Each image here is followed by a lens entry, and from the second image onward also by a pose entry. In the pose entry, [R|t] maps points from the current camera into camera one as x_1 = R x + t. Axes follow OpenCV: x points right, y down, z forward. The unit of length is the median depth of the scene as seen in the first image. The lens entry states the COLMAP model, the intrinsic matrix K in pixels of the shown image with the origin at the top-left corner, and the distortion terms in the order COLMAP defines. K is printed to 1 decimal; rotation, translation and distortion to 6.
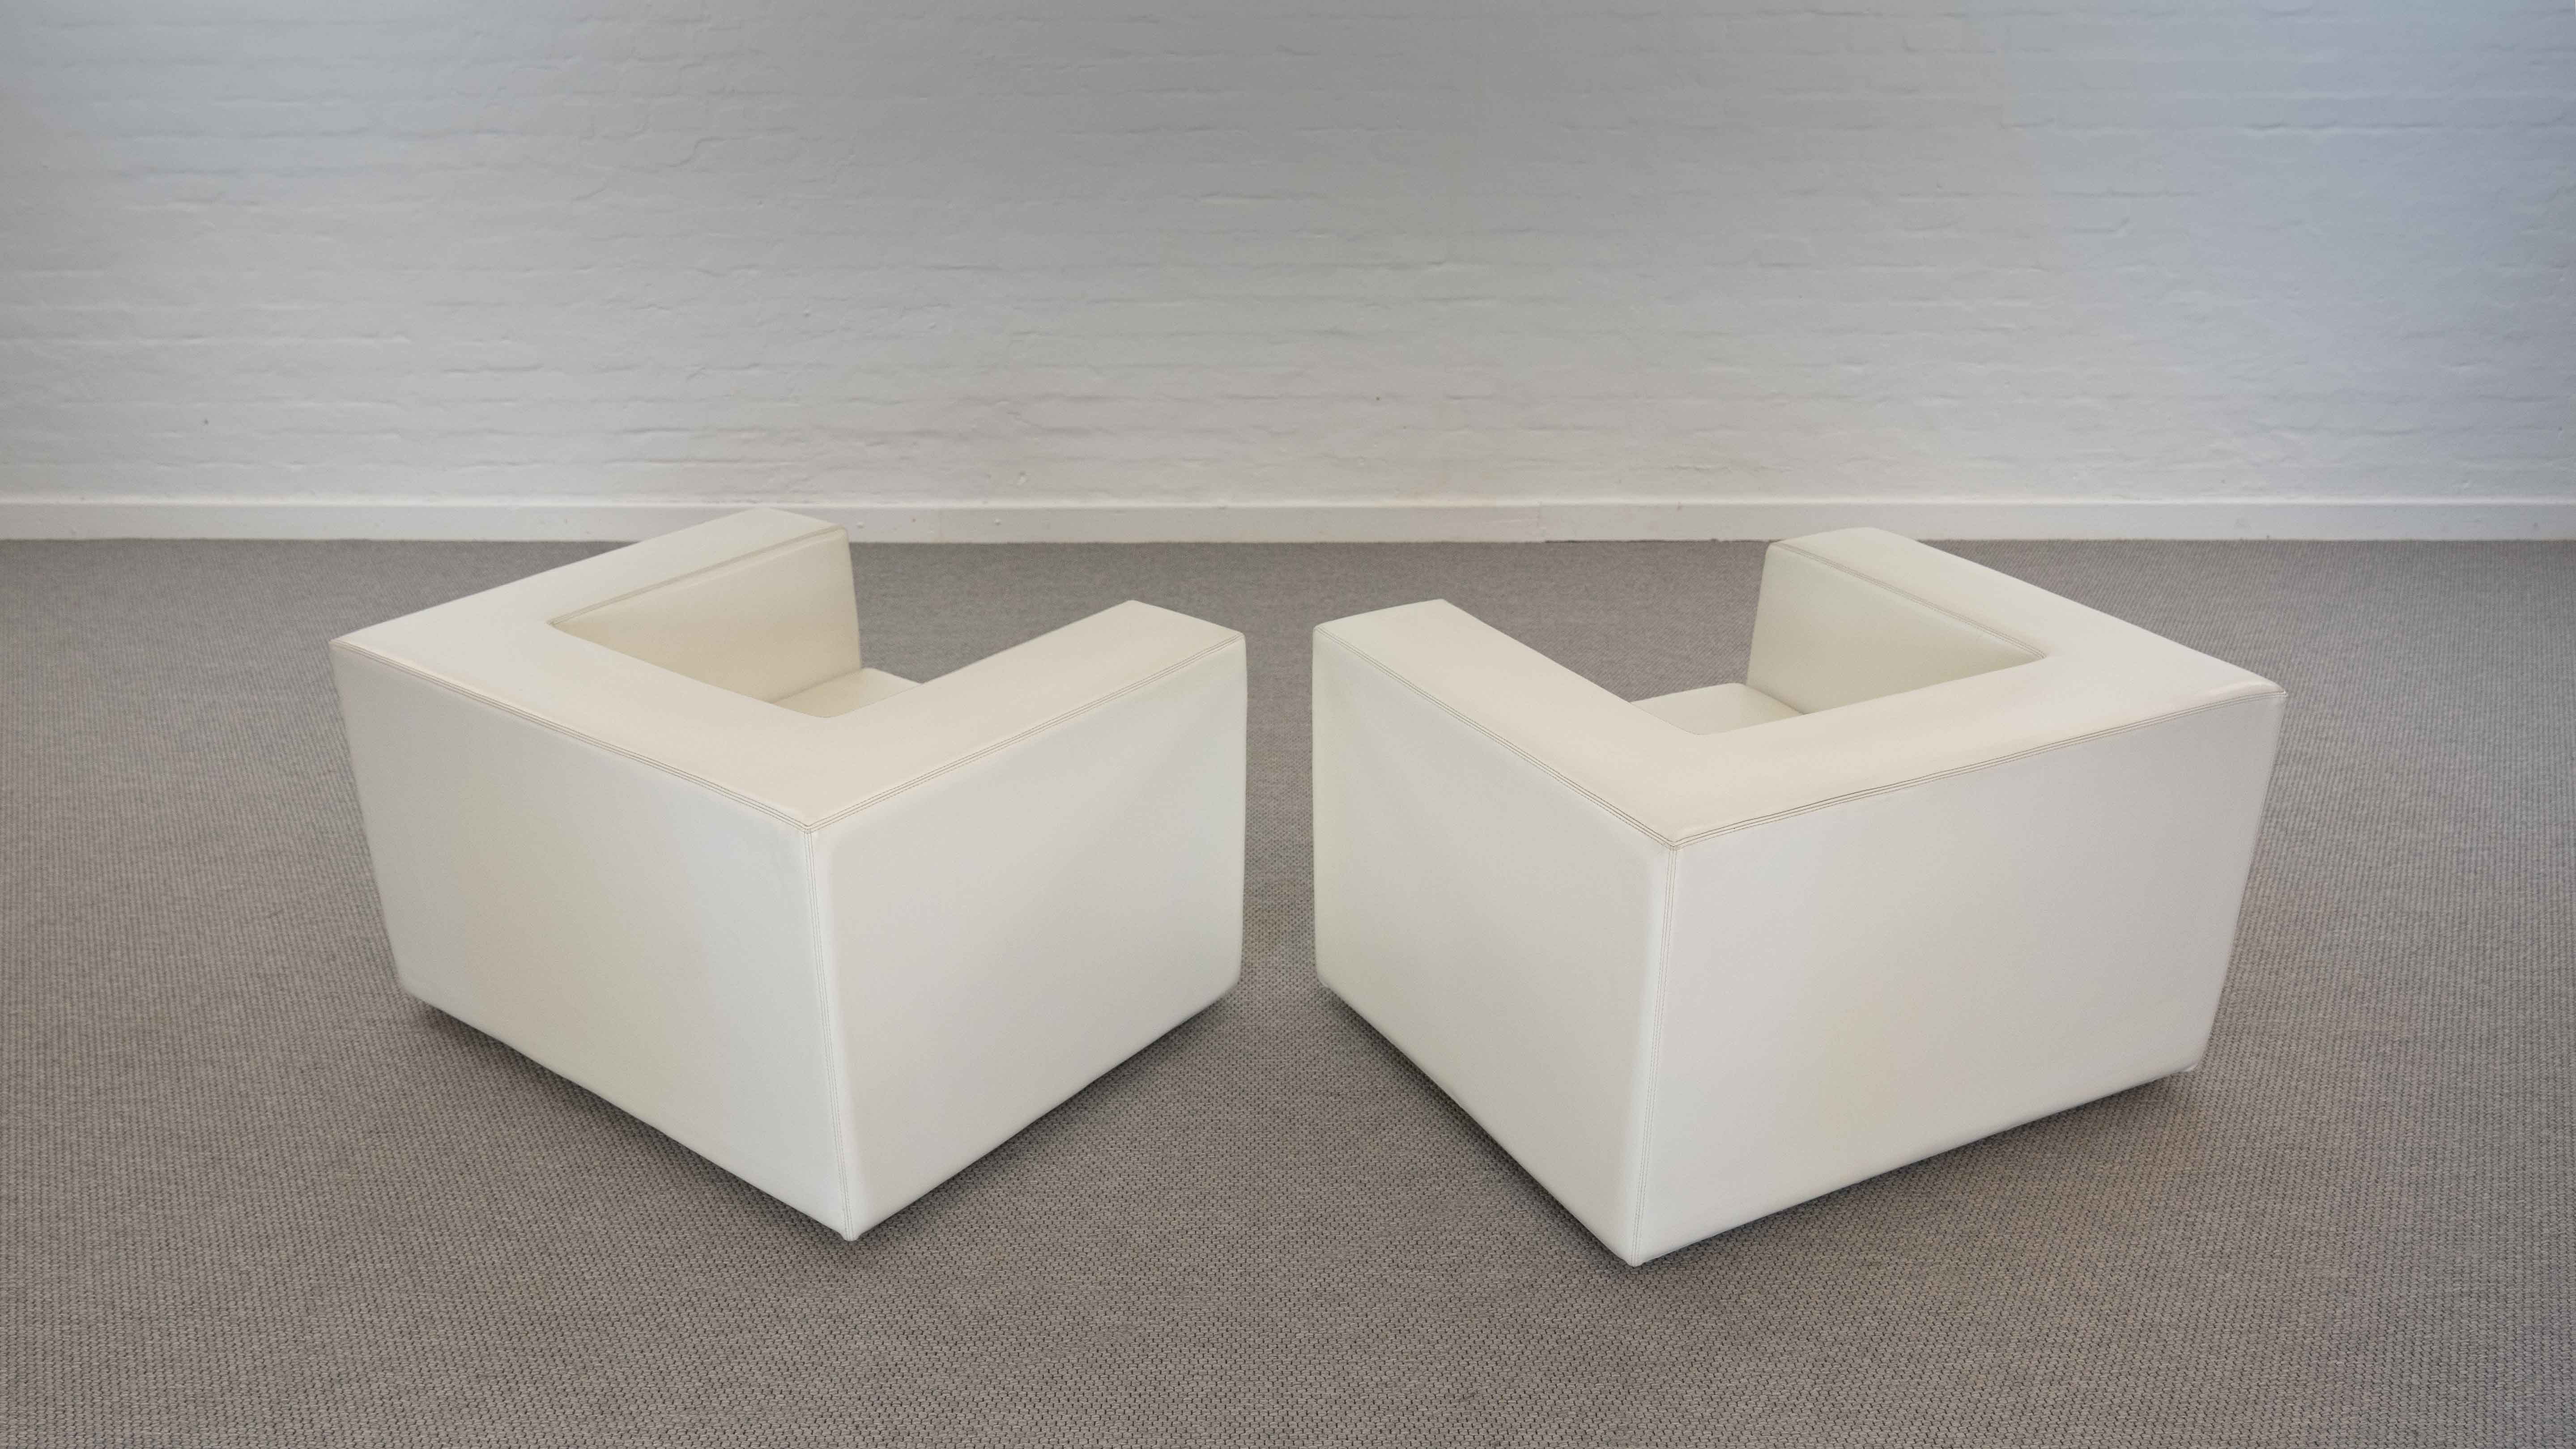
lens RADIAL K [[2034.4, 0, 1235.3], [0, 2034.4, 722.5], [0, 0, 1]] dist [-0.013728, 0.011588]
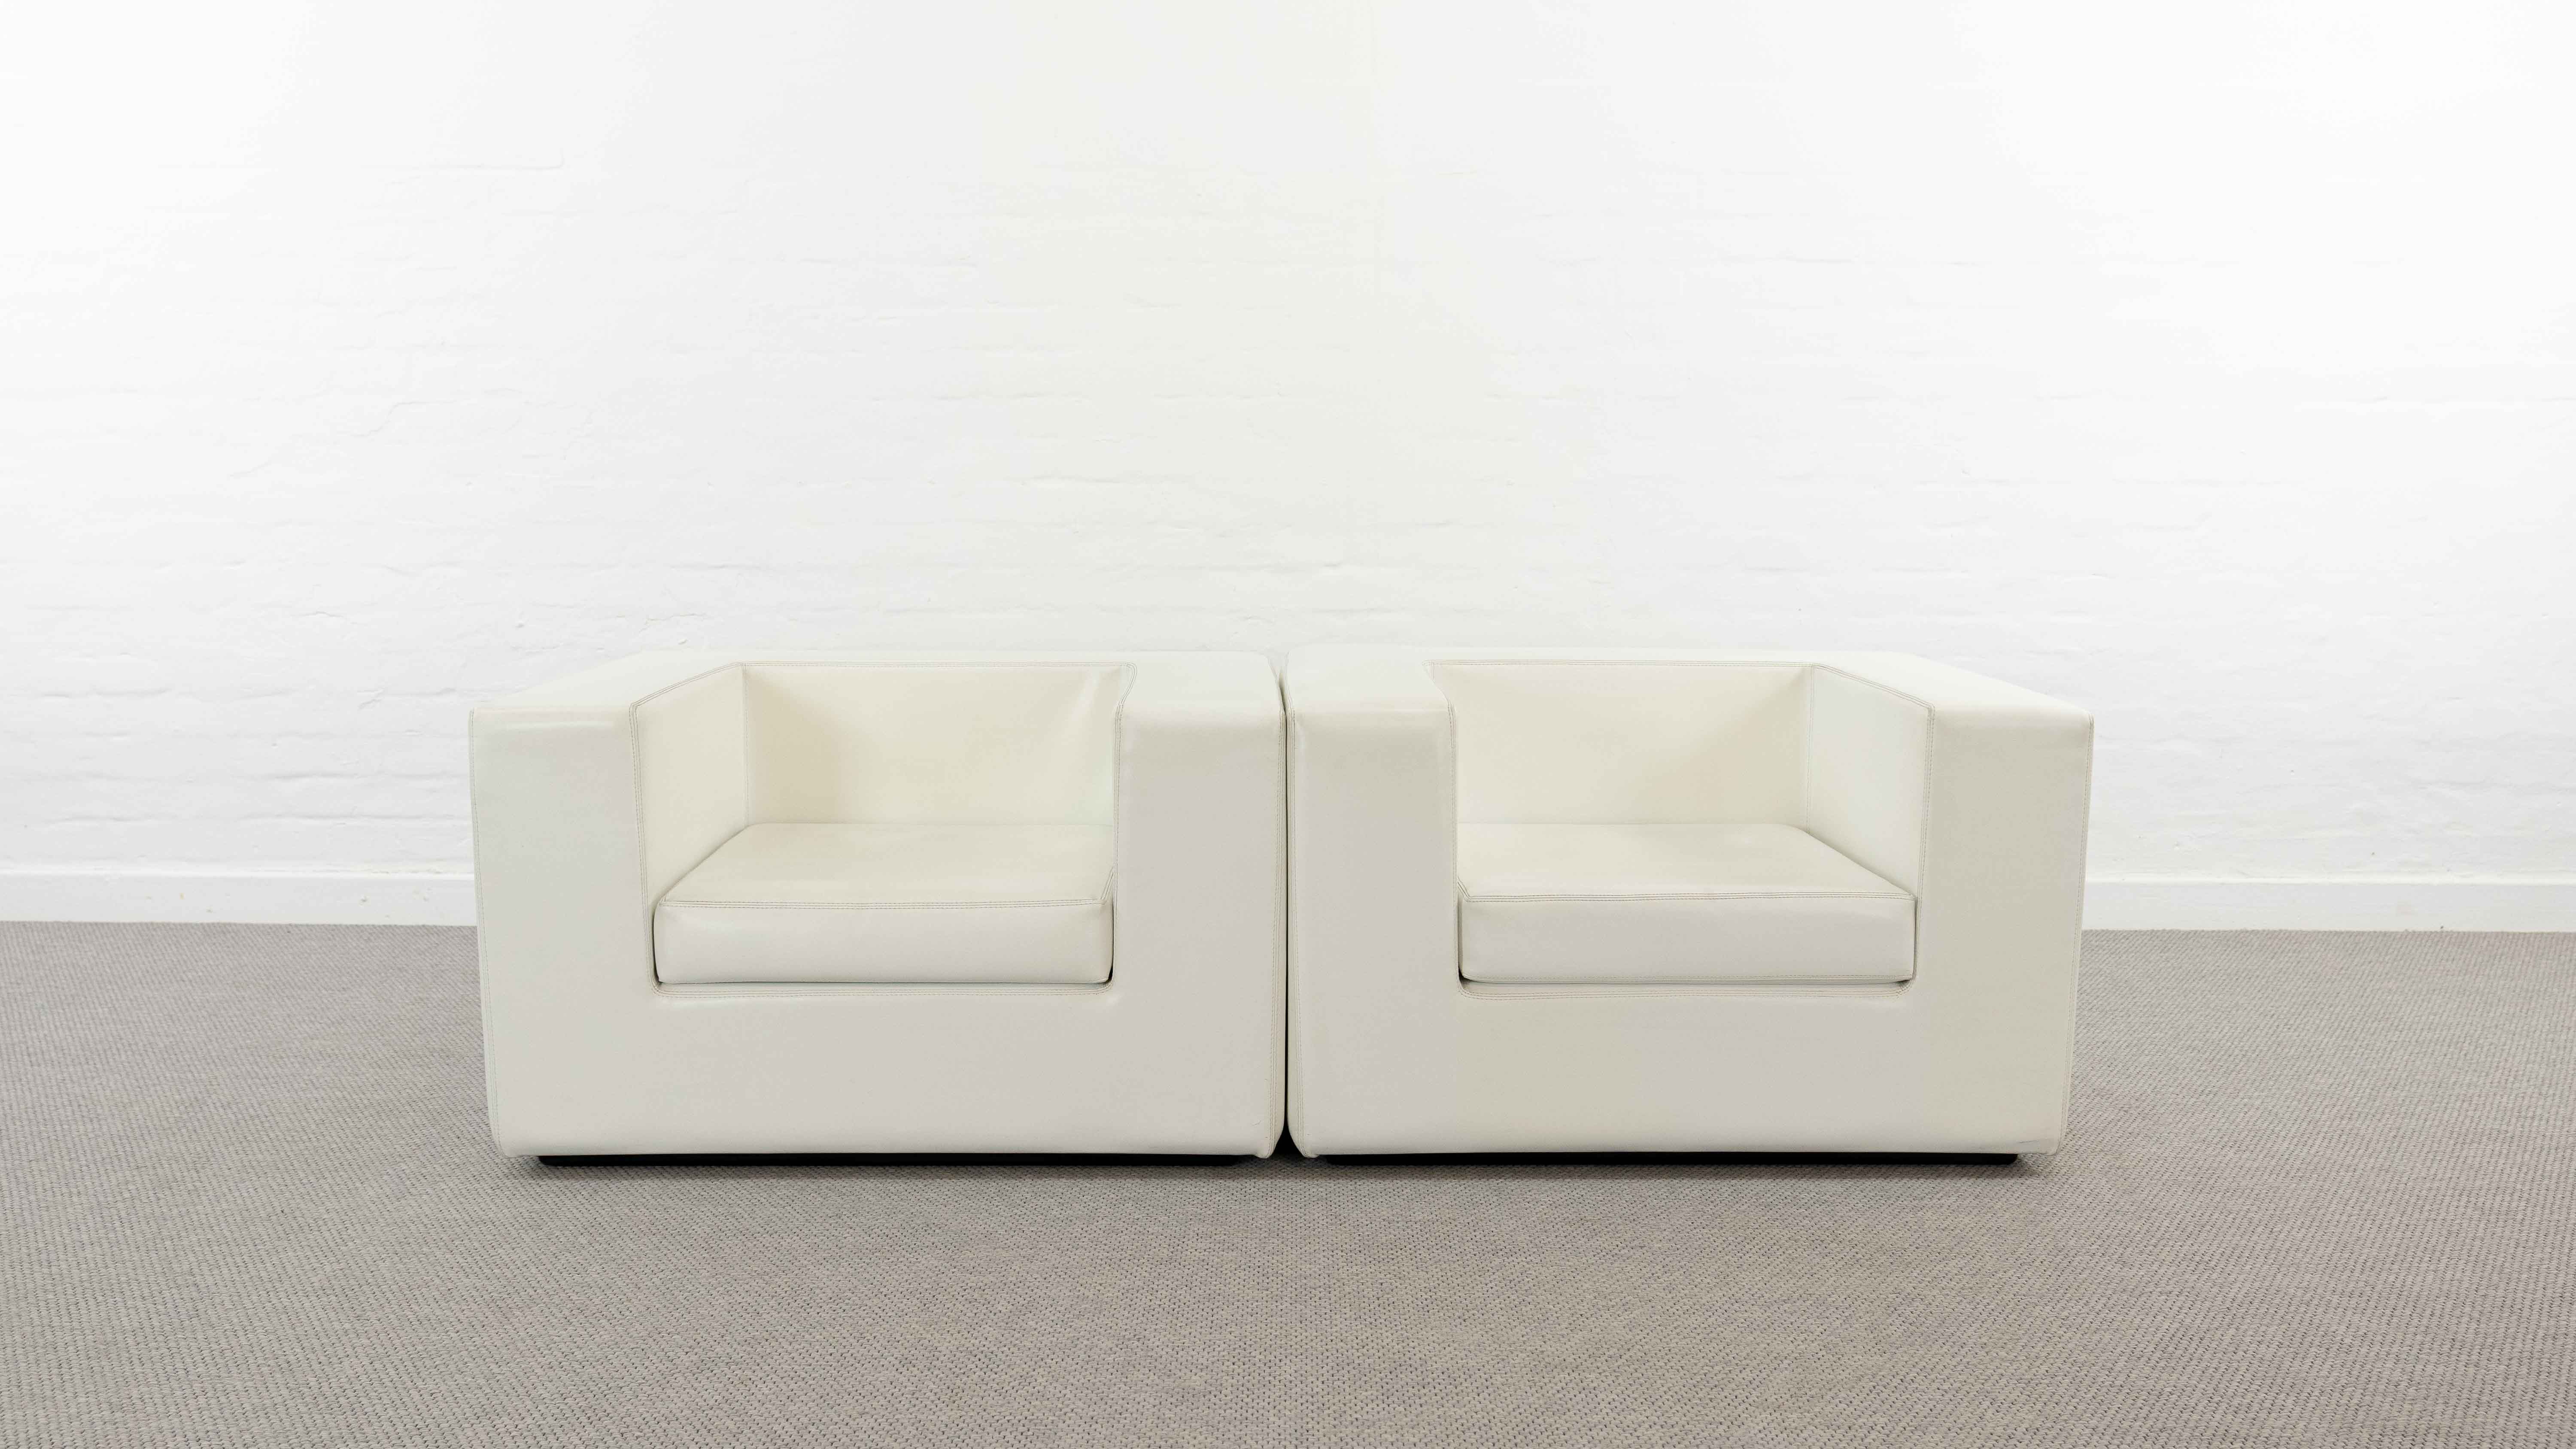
lens RADIAL K [[2455.4, 0, 1288.0], [0, 2455.4, 724.5], [0, 0, 1]] dist [0.008250, -0.005486]
pose [[0.999911, 0.007844, 0.010816, 0.070403], [-0.004585, 0.961803, -0.273704, 0.088885], [-0.012550, 0.273630, 0.961753, 0.106988]]
